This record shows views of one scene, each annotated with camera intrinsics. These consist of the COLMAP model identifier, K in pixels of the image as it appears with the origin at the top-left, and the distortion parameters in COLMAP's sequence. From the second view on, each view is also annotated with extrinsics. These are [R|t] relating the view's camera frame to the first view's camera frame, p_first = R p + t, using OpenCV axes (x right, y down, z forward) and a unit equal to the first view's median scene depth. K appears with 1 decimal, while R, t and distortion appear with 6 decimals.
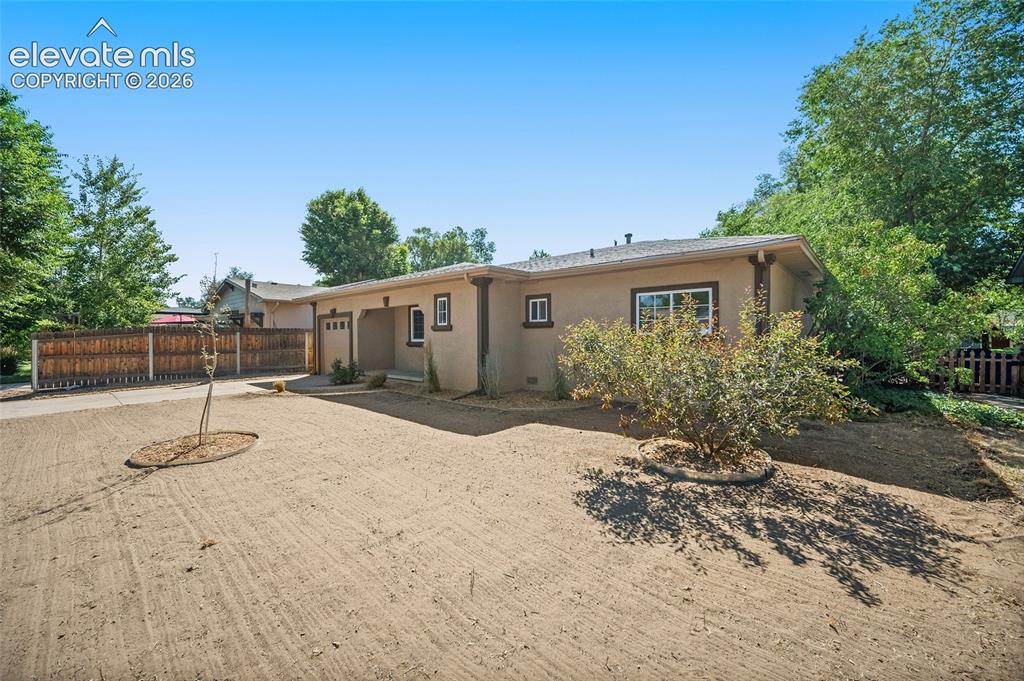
lens RADIAL K [[402.7, 0, 513.5], [0, 402.7, 339.6], [0, 0, 1]] dist [-0.000632, -0.000109]
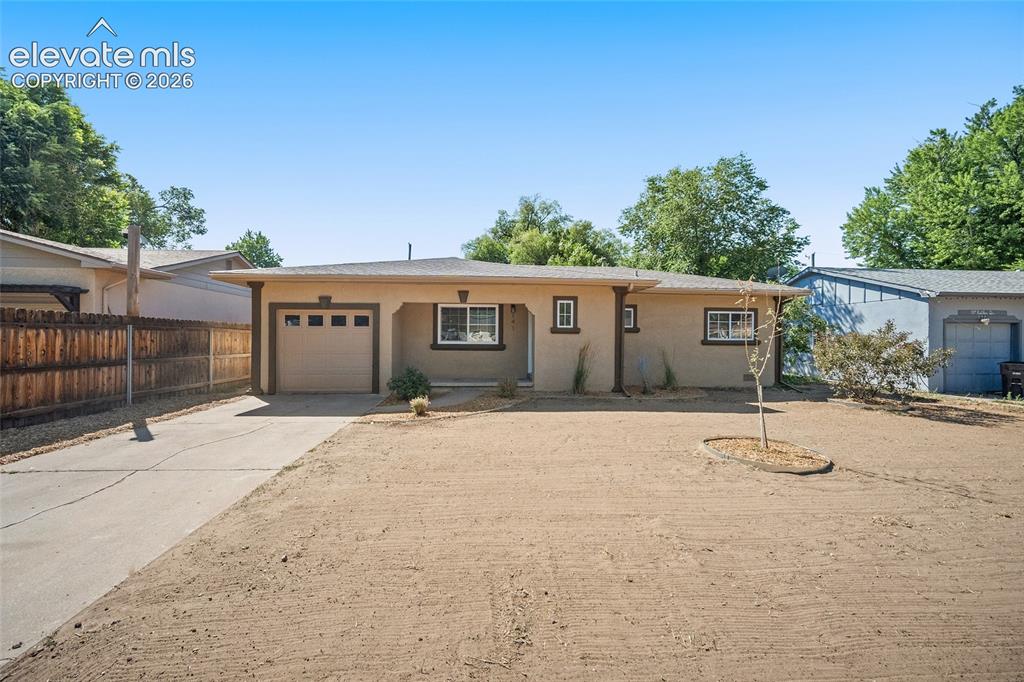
lens RADIAL K [[406.3, 0, 505.6], [0, 406.3, 334.4], [0, 0, 1]] dist [0.000005, 0.000054]
pose [[0.708359, 0.018494, 0.705610, -0.955499], [-0.007063, 0.999792, -0.019114, 0.001316], [-0.705817, 0.008555, 0.708342, 0.371810]]
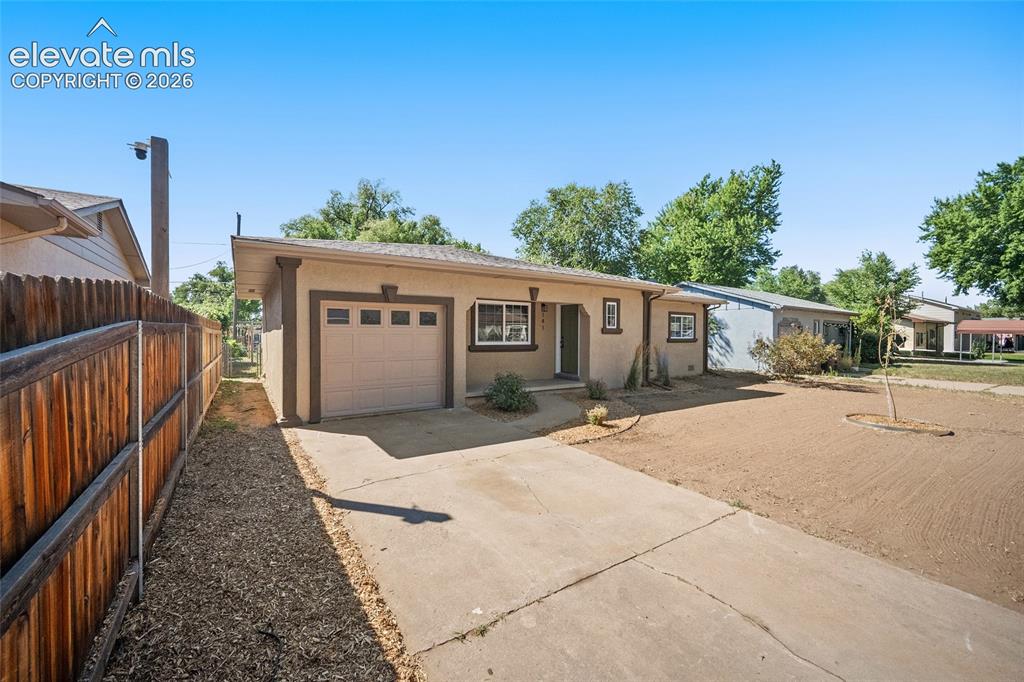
lens RADIAL K [[399.5, 0, 507.0], [0, 399.5, 343.9], [0, 0, 1]] dist [-0.000290, -0.000138]
pose [[0.269934, -0.014357, 0.962772, -1.200242], [0.000305, 0.999890, 0.014825, -0.010177], [-0.962879, -0.003708, 0.269909, 0.940699]]
